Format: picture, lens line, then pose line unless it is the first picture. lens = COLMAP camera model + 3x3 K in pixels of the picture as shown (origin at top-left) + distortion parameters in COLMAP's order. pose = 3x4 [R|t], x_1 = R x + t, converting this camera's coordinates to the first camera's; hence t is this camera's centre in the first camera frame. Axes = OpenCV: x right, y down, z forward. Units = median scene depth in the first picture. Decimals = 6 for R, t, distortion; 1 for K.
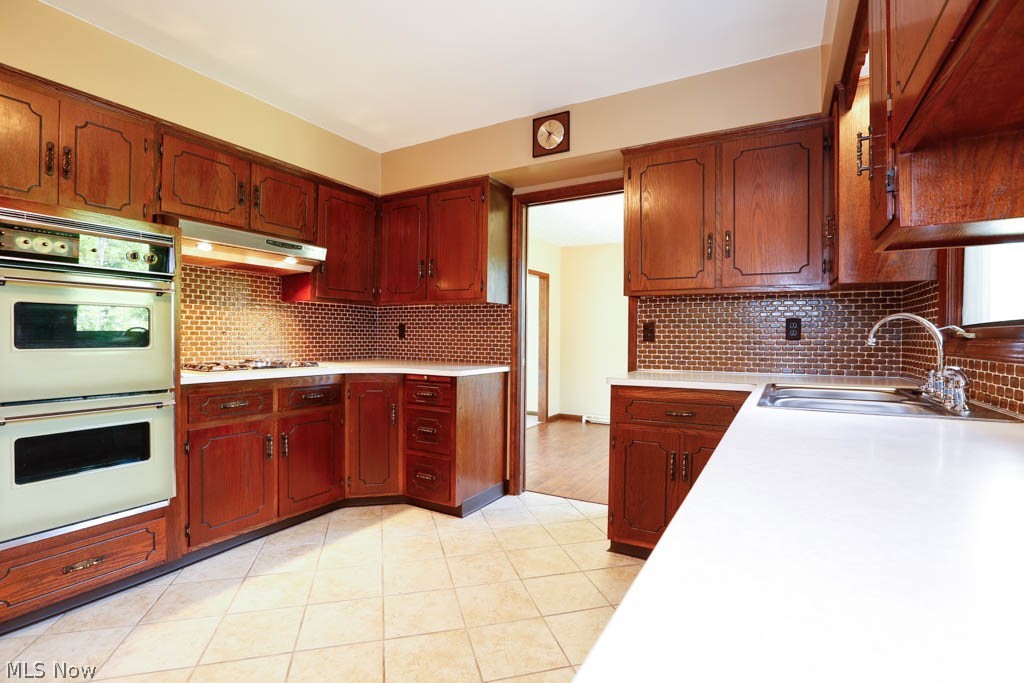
lens RADIAL K [[471.6, 0, 509.8], [0, 471.6, 339.6], [0, 0, 1]] dist [-0.049778, 0.025839]
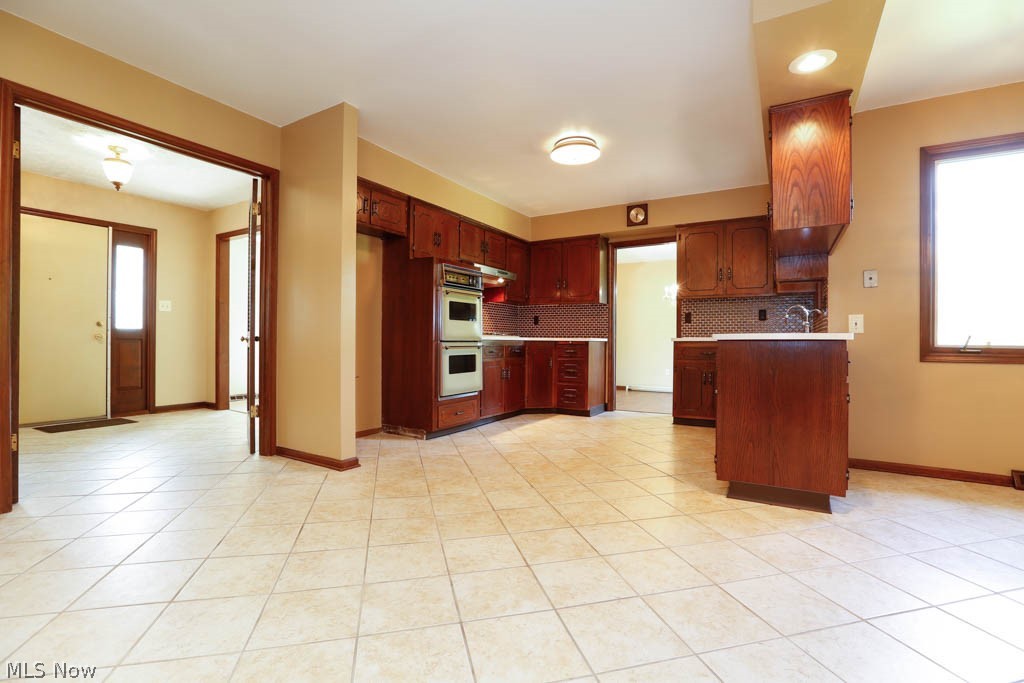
lens RADIAL K [[471.6, 0, 509.8], [0, 471.6, 339.6], [0, 0, 1]] dist [-0.049778, 0.025839]
pose [[0.999982, -0.003829, -0.004628, -0.409206], [0.003783, 0.999944, -0.009881, 0.086344], [0.004665, 0.009864, 0.999940, -0.880853]]
